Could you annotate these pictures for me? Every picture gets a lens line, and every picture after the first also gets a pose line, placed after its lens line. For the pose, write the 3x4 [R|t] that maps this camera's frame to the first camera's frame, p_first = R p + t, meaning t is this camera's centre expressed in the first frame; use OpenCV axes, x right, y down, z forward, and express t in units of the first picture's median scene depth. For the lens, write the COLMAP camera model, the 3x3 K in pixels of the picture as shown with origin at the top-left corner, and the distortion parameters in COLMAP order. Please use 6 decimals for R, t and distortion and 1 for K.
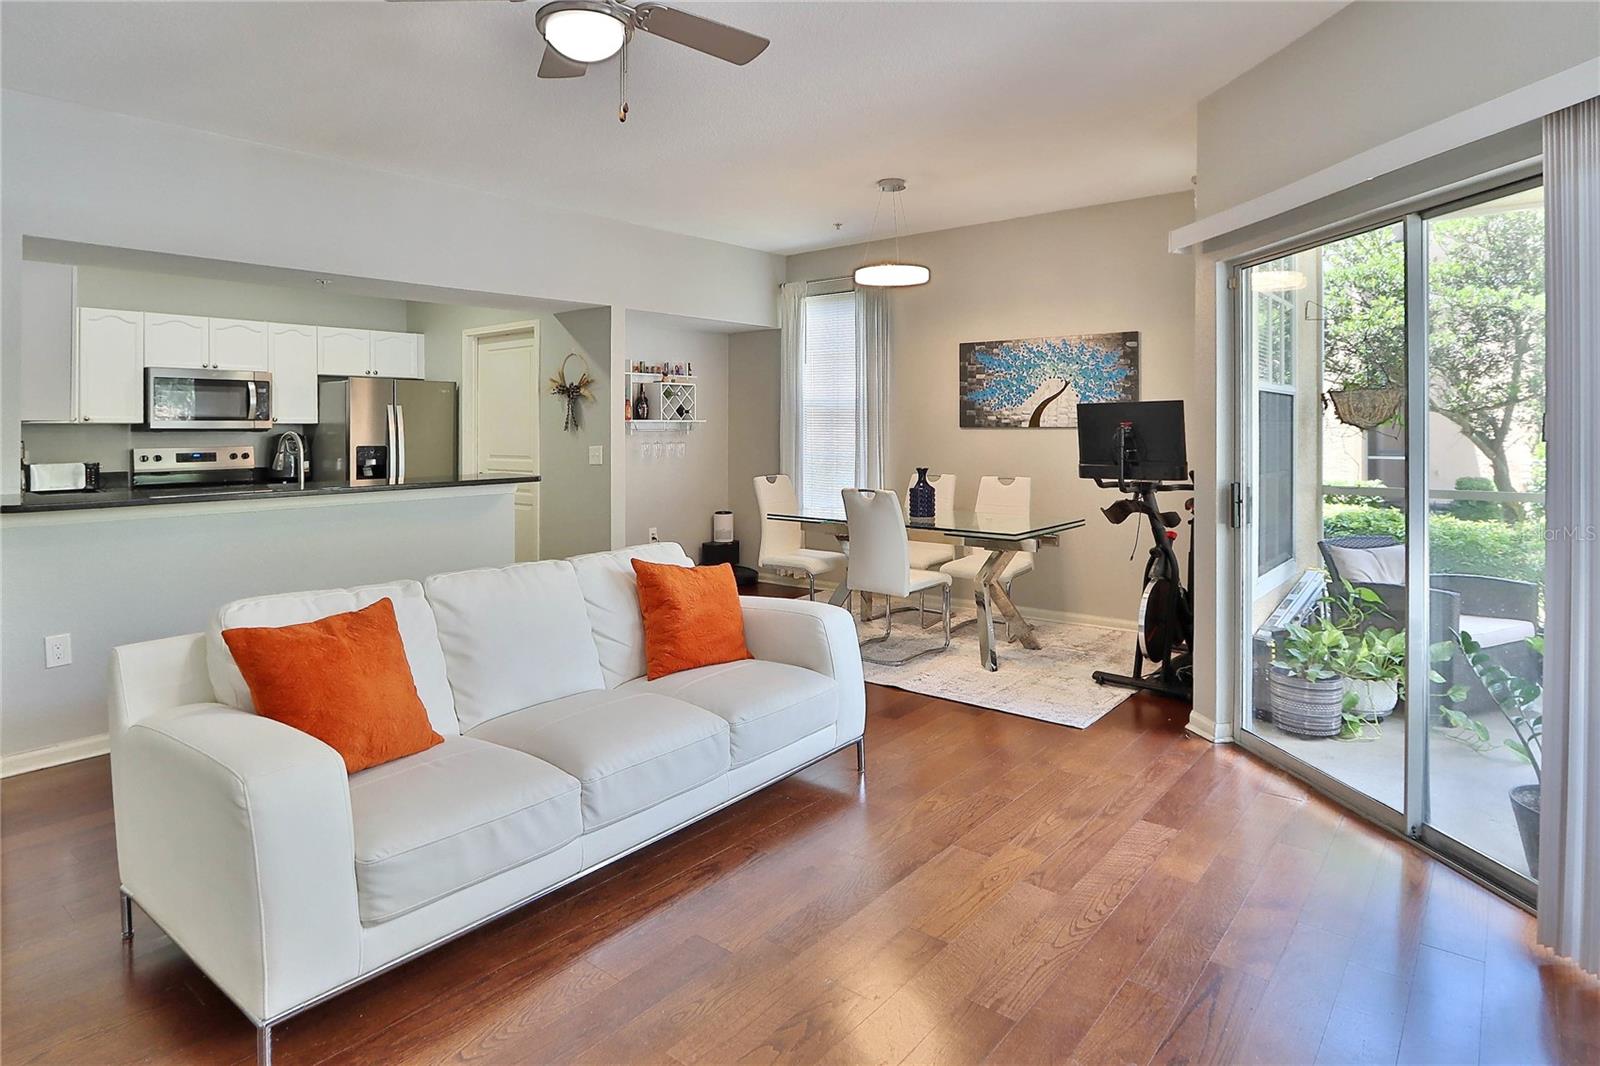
lens RADIAL K [[888.9, 0, 751.1], [0, 888.9, 428.3], [0, 0, 1]] dist [-0.003117, 0.000847]
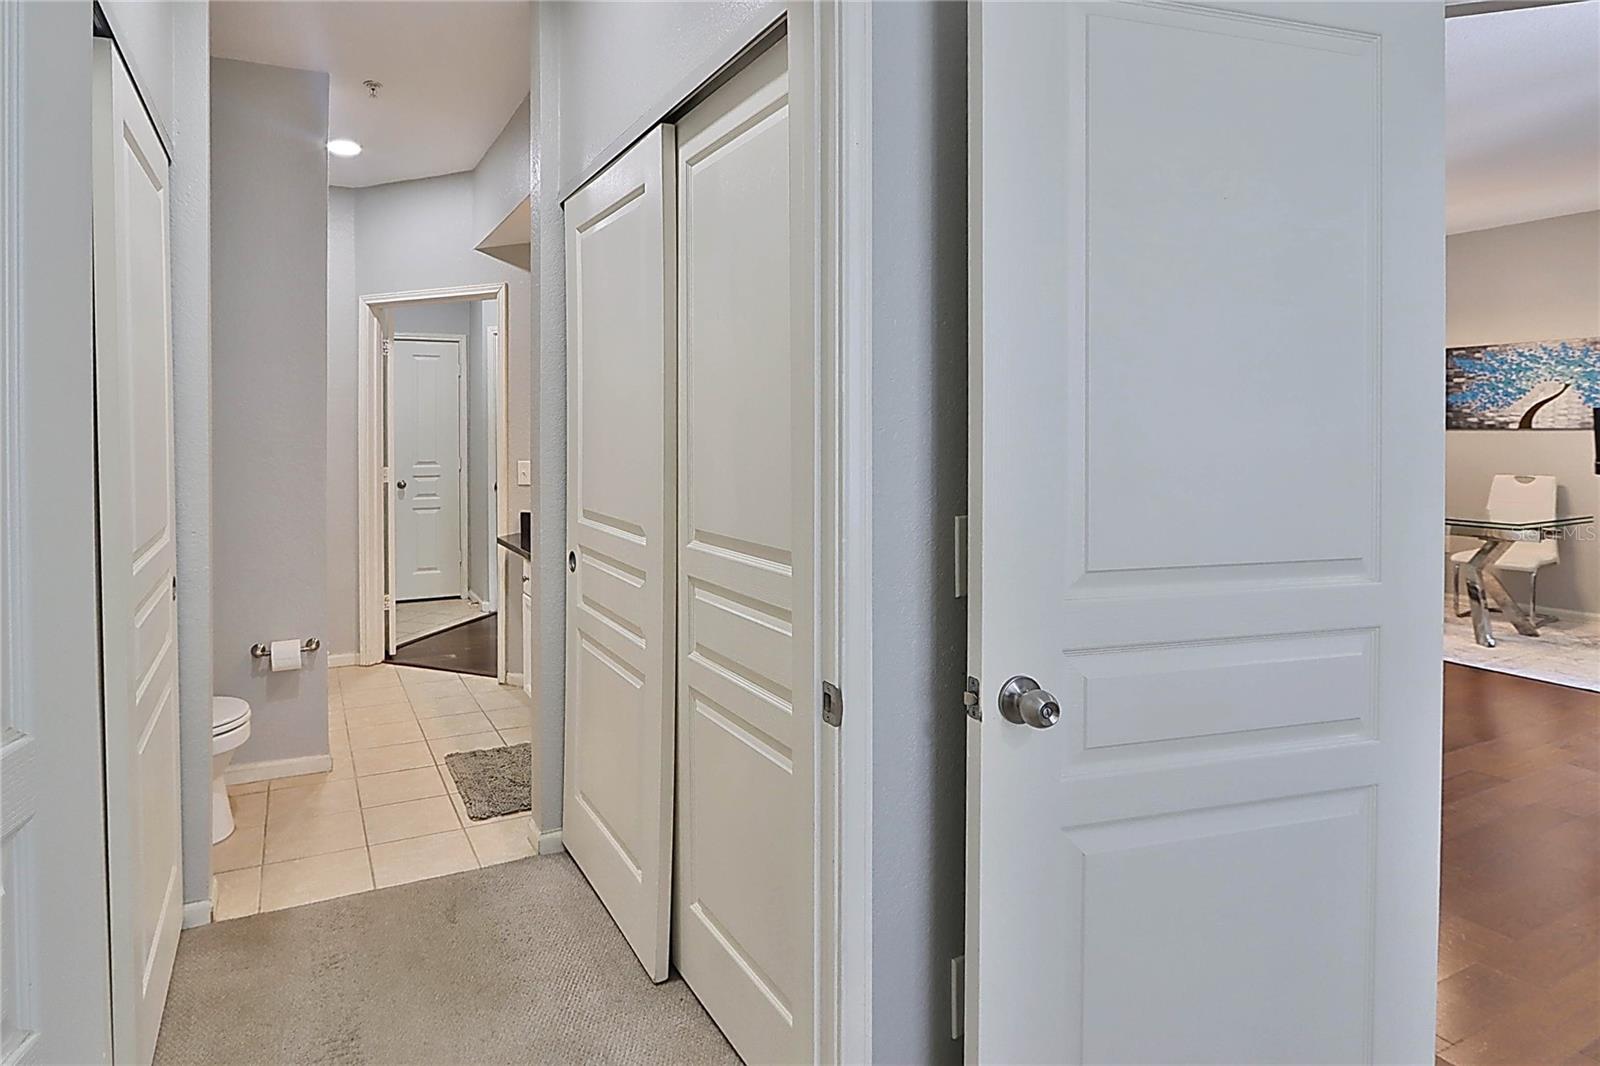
lens RADIAL K [[888.9, 0, 739.0], [0, 888.9, 437.4], [0, 0, 1]] dist [-0.003117, 0.000847]
pose [[0.930058, 0.002841, -0.367402, -0.150171], [0.000720, 0.999954, 0.009555, -0.001602], [0.367412, -0.009151, 0.930013, -0.289806]]
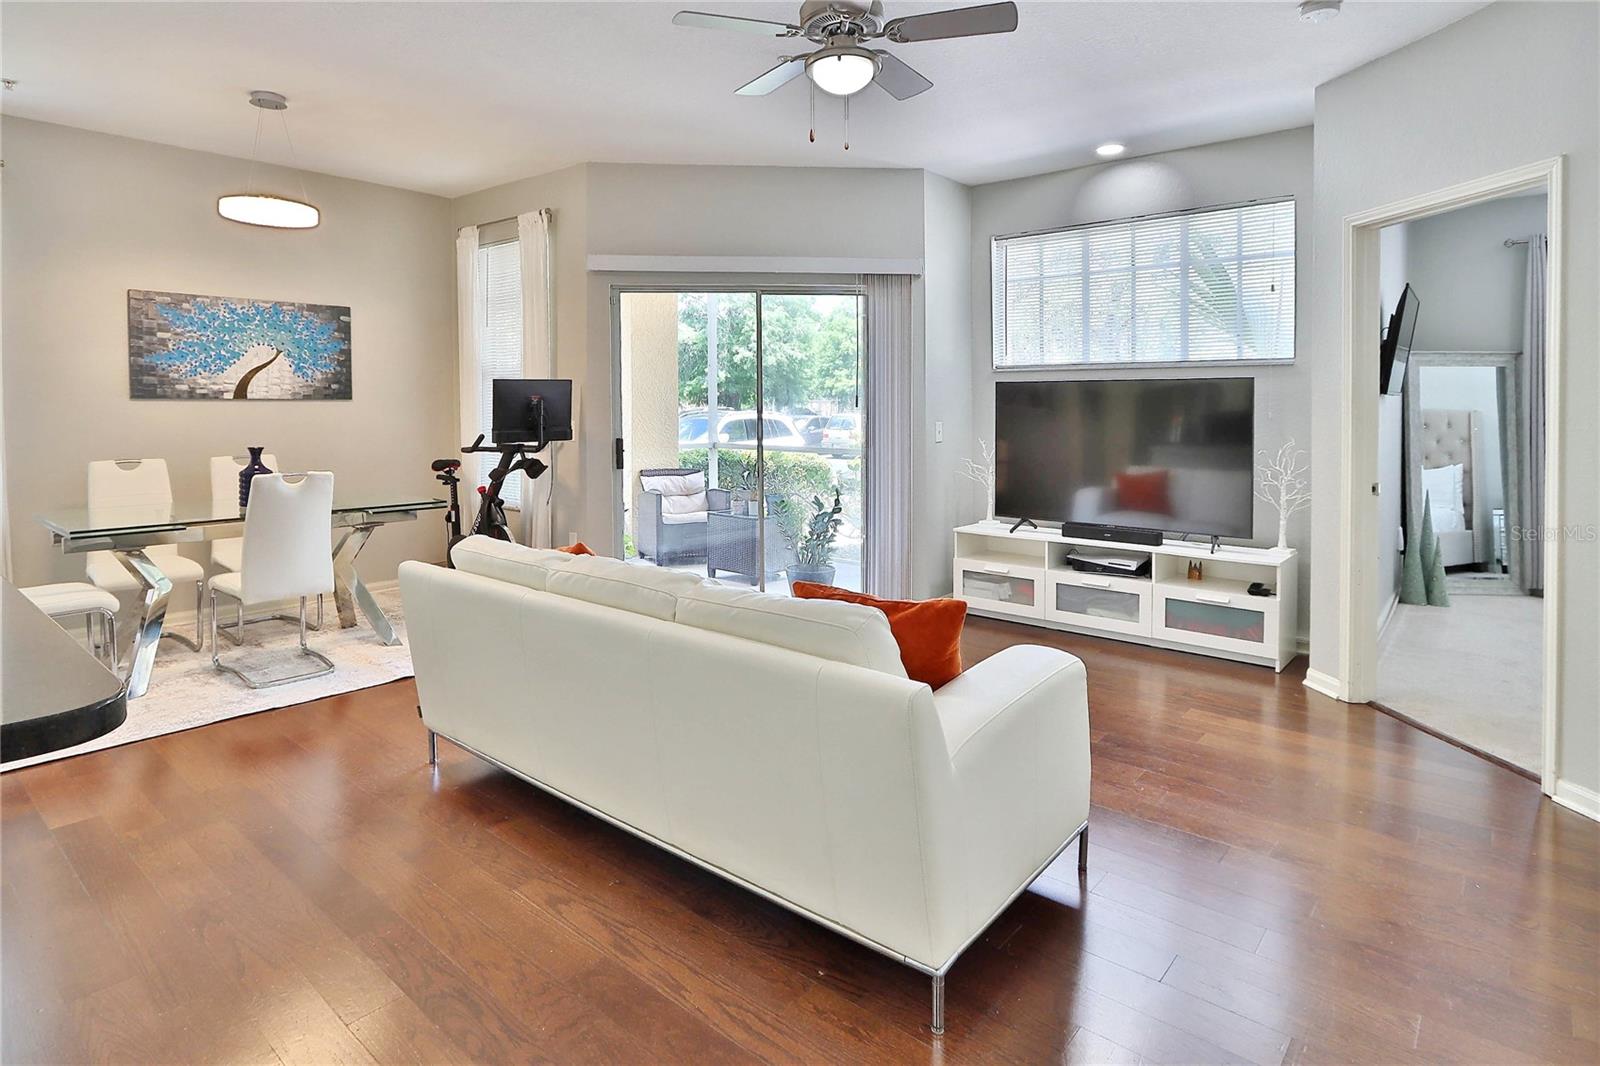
lens RADIAL K [[888.9, 0, 788.7], [0, 888.9, 423.0], [0, 0, 1]] dist [-0.003117, 0.000847]
pose [[-0.015004, -0.017210, 0.999739, -0.566544], [0.002320, 0.999849, 0.017247, 0.008494], [-0.999885, 0.002578, -0.014961, 0.465301]]
